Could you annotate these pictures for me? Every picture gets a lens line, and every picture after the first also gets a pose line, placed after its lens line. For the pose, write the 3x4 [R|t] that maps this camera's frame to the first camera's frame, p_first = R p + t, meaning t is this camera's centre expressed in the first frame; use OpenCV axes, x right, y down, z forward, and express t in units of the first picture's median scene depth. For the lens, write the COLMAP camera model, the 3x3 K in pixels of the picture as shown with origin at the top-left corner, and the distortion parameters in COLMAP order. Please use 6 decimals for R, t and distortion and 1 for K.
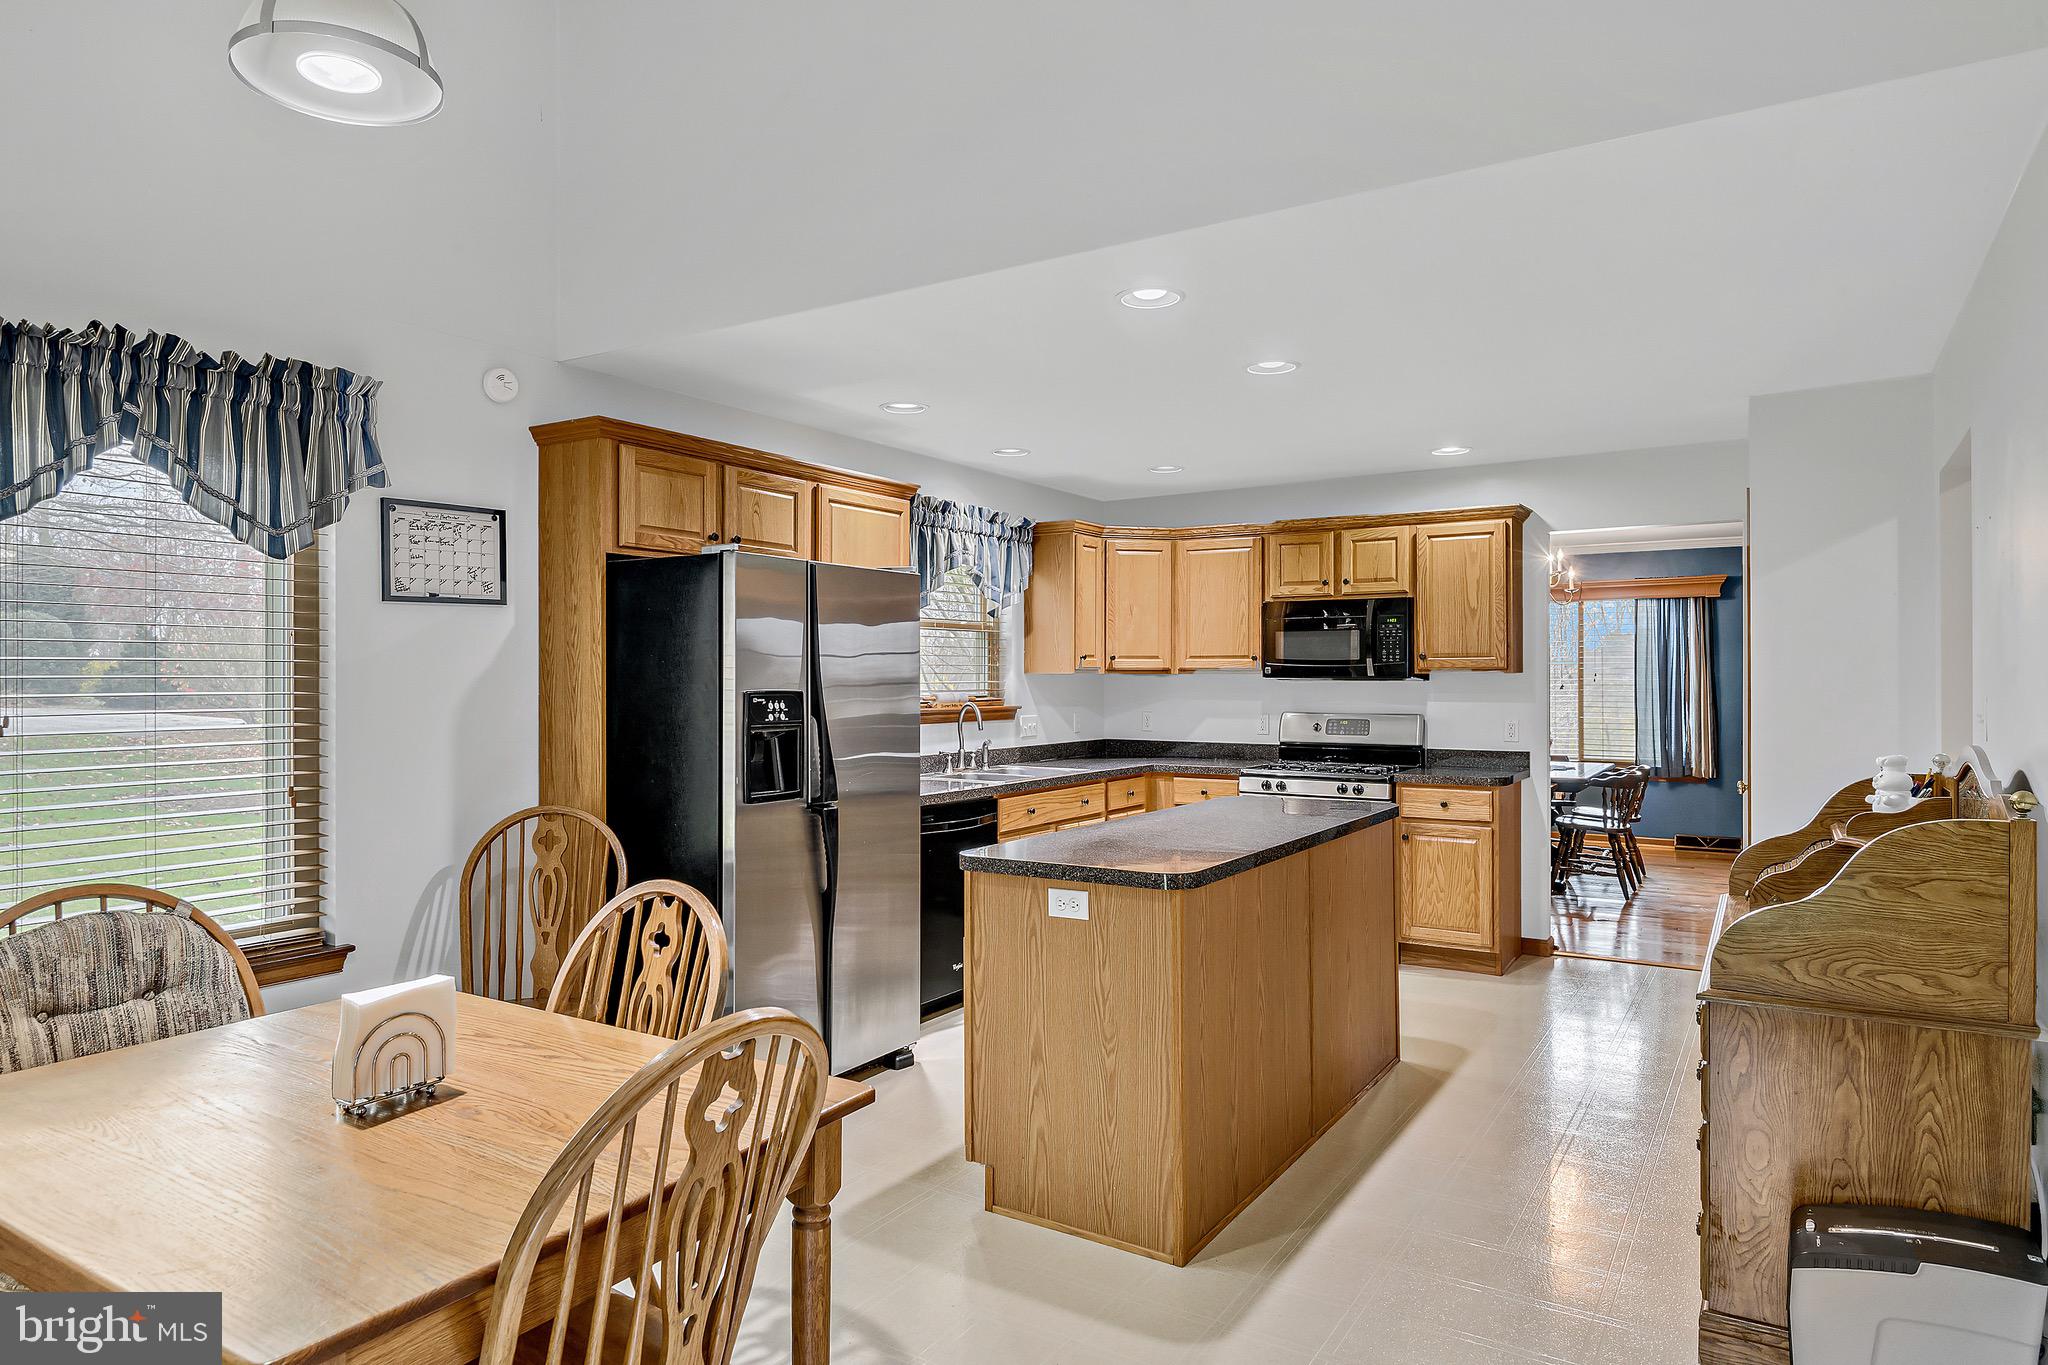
lens RADIAL K [[1203.2, 0, 997.8], [0, 1203.2, 672.8], [0, 0, 1]] dist [0.002033, -0.000575]
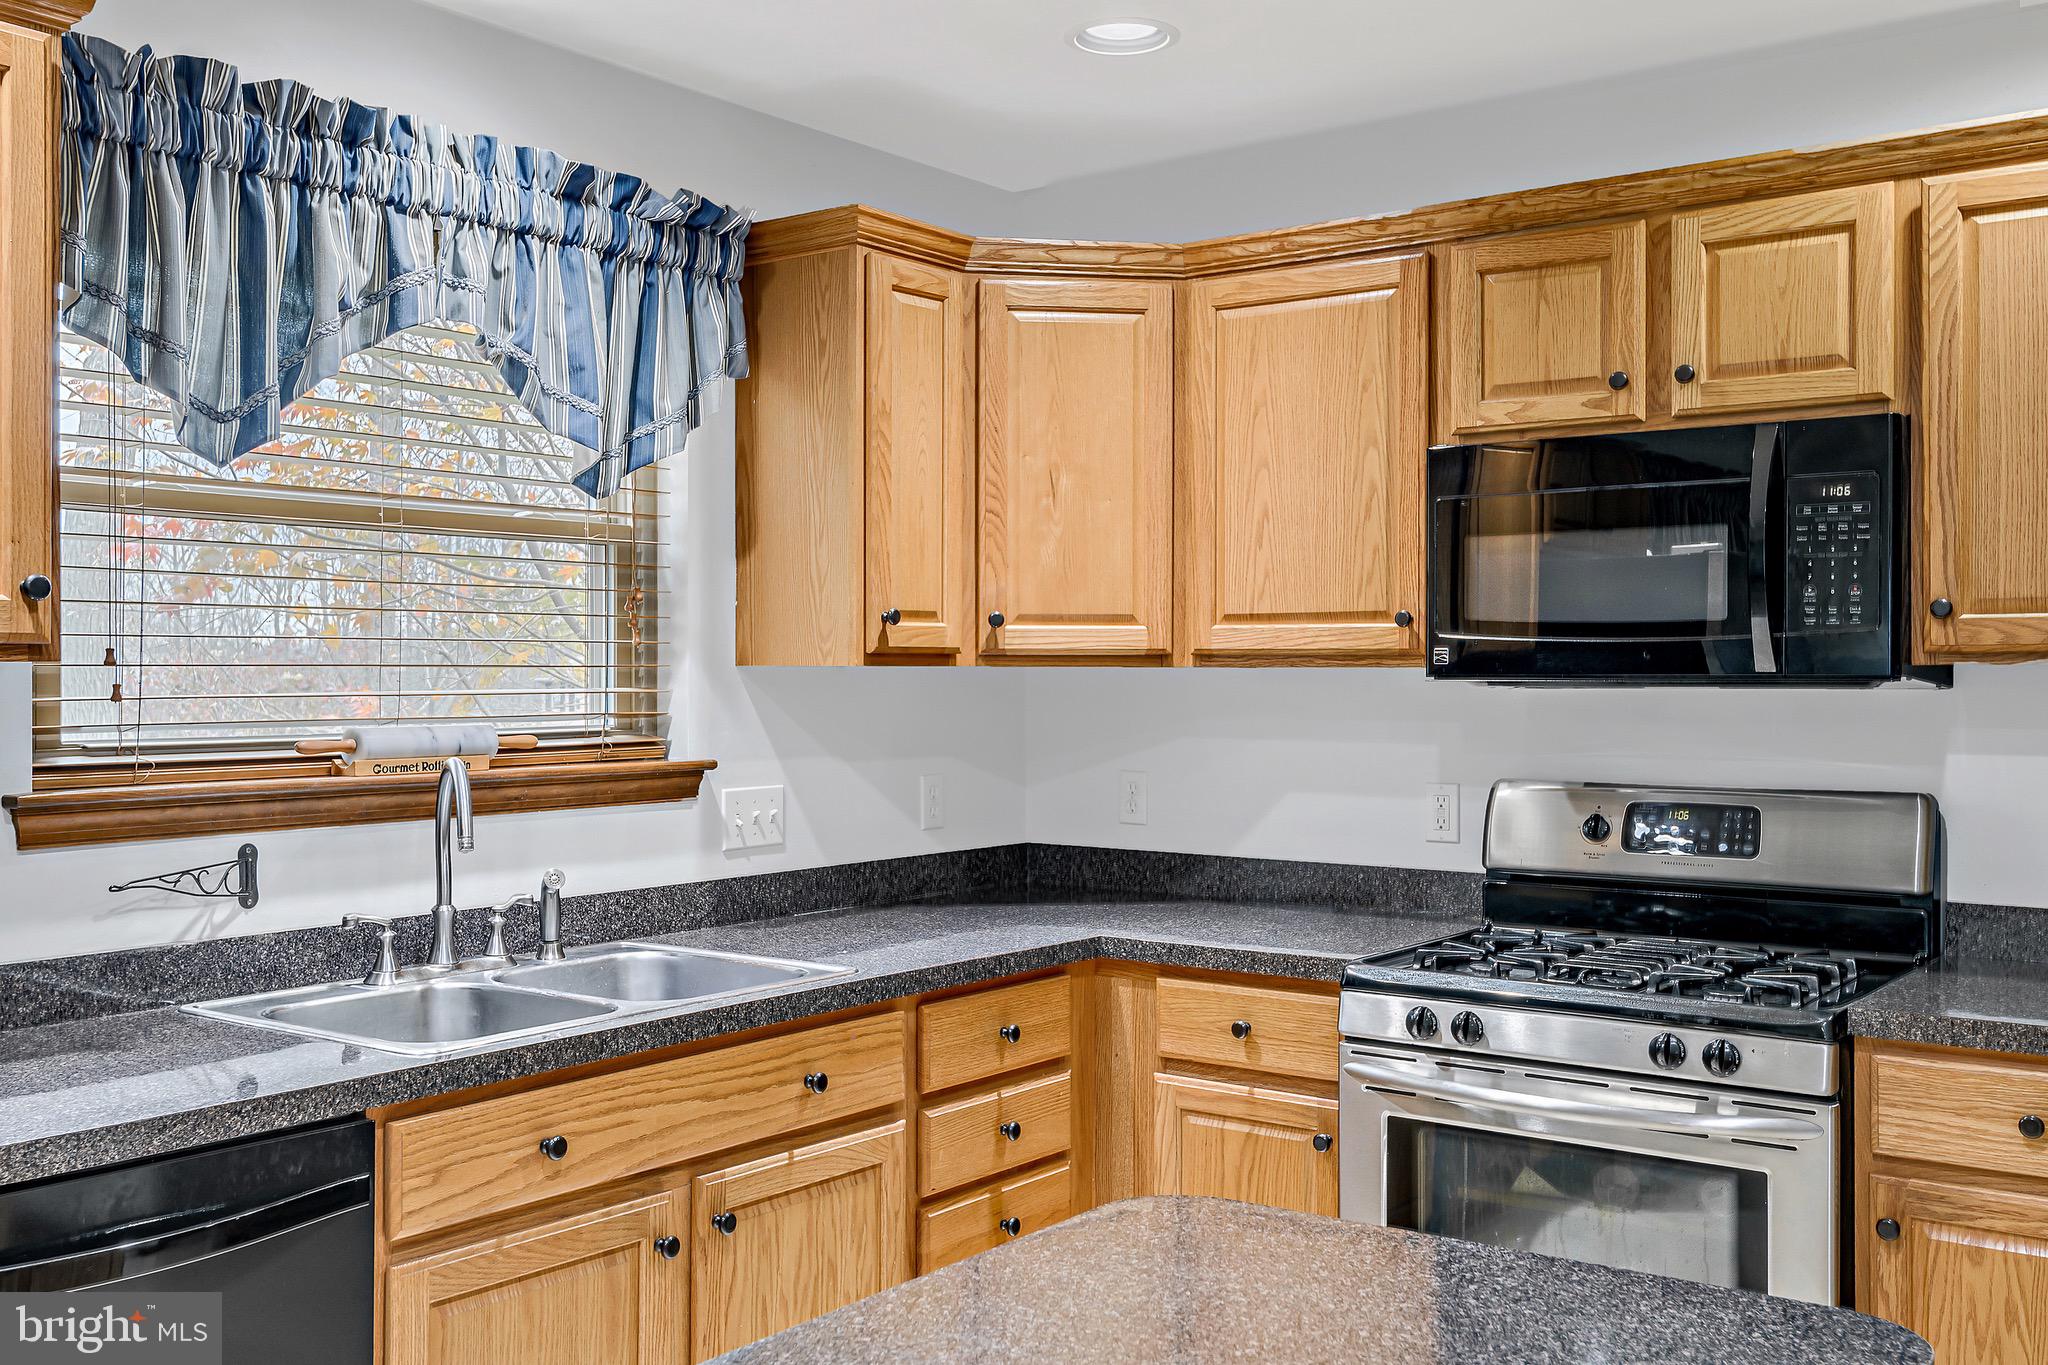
lens RADIAL K [[1962.8, 0, 1019.8], [0, 1962.8, 674.8], [0, 0, 1]] dist [0.045937, -0.006195]
pose [[0.998345, -0.000352, -0.057510, 0.145874], [0.000633, 0.999988, 0.004868, 0.000604], [0.057508, -0.004897, 0.998333, 0.475273]]
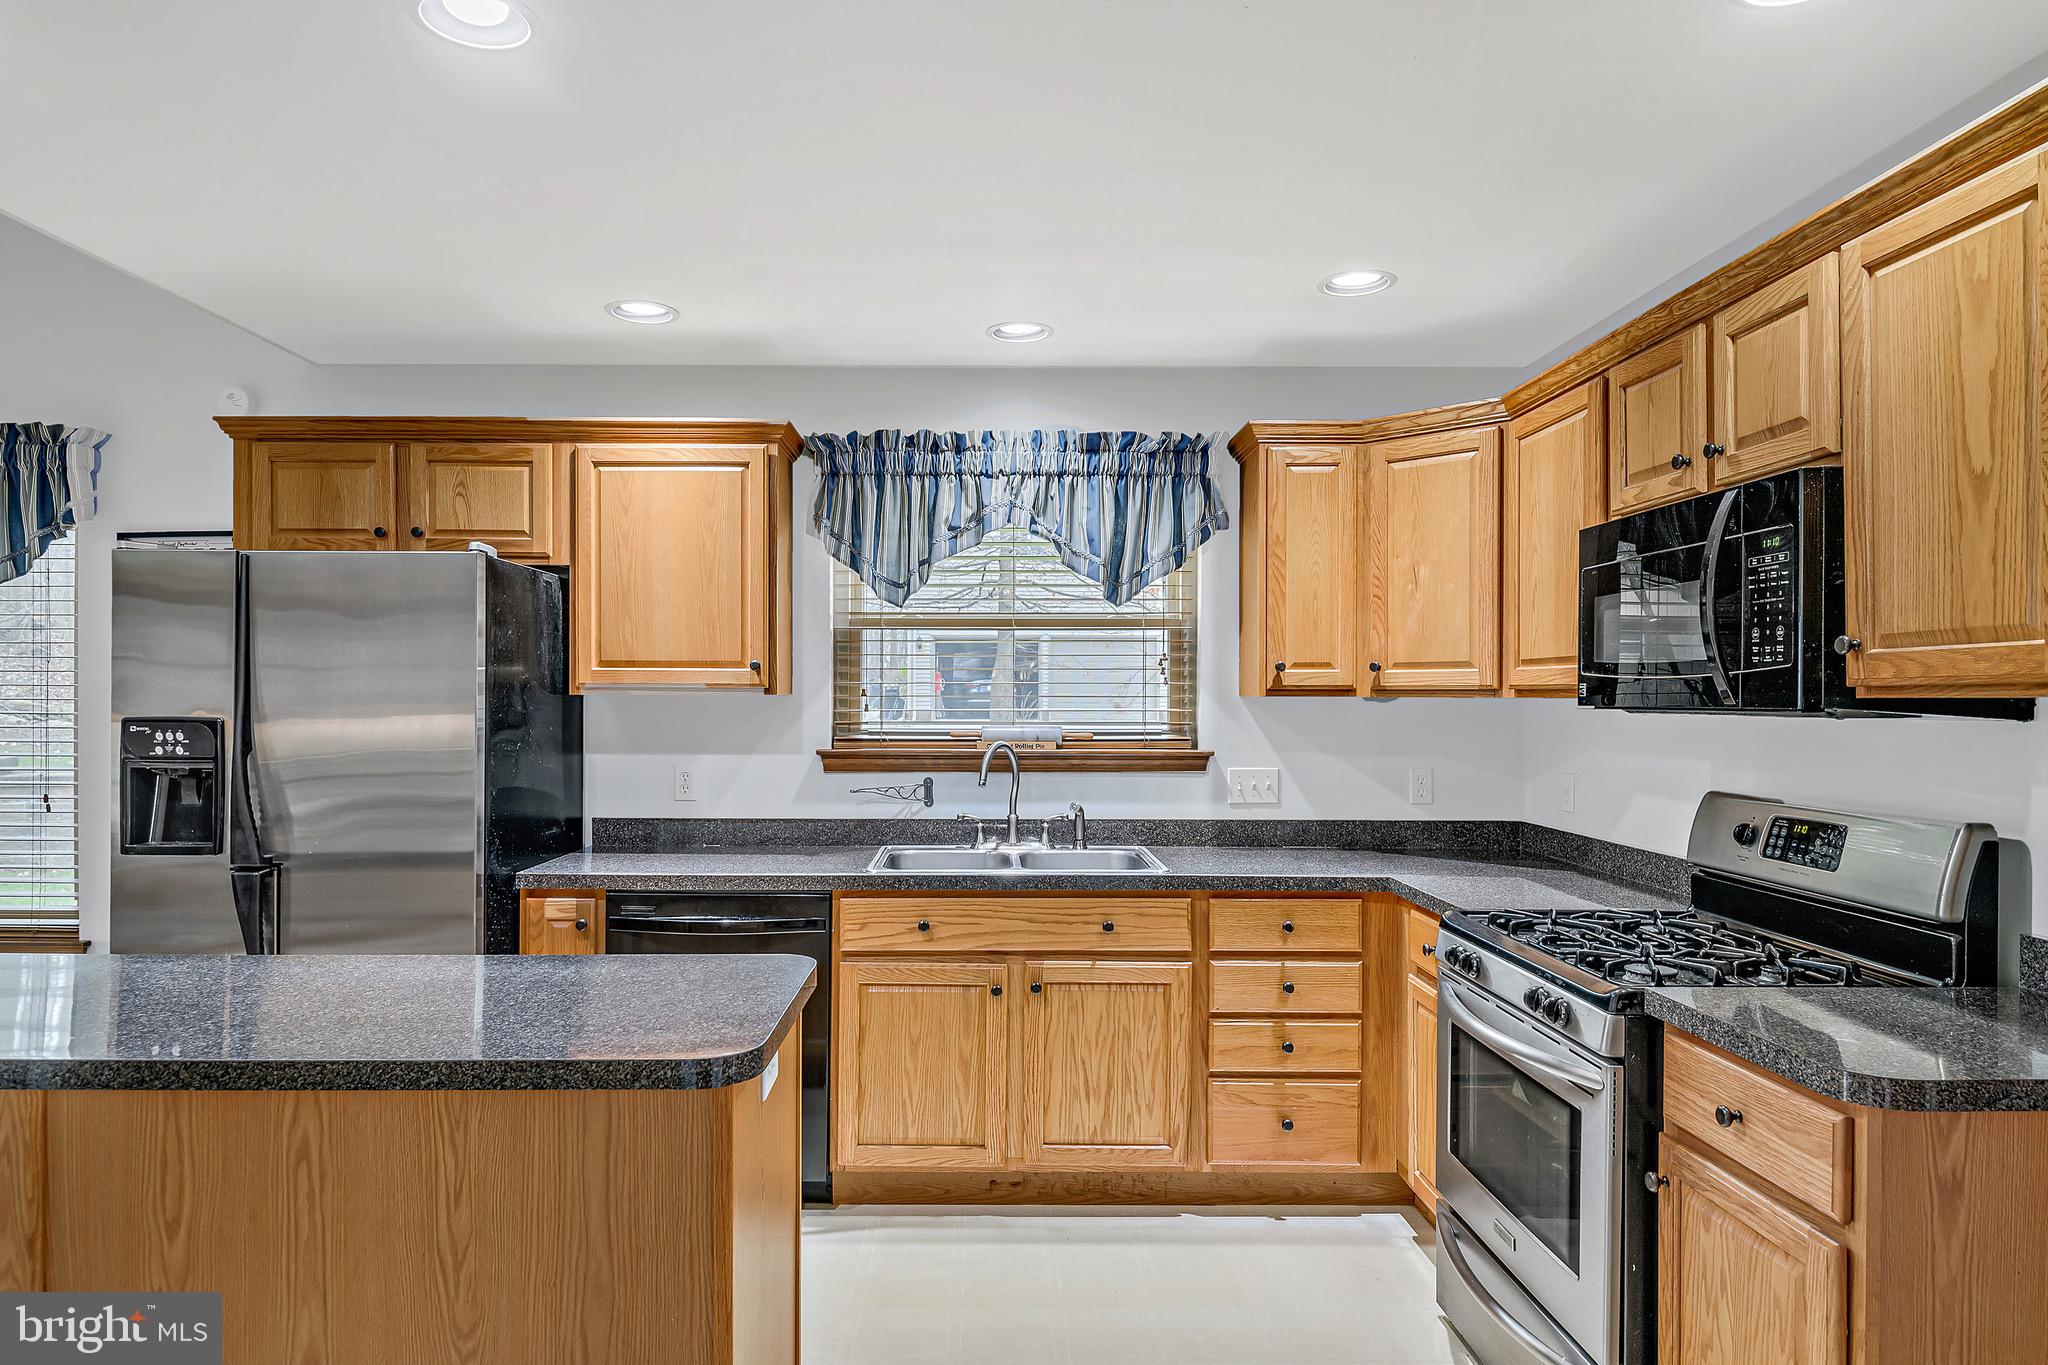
lens RADIAL K [[1211.0, 0, 990.5], [0, 1211.0, 702.4], [0, 0, 1]] dist [0.005076, -0.001213]
pose [[0.554840, 0.005091, -0.831941, 0.483842], [0.000017, 0.999981, 0.006131, -0.000143], [0.831957, -0.003416, 0.554830, 0.611215]]
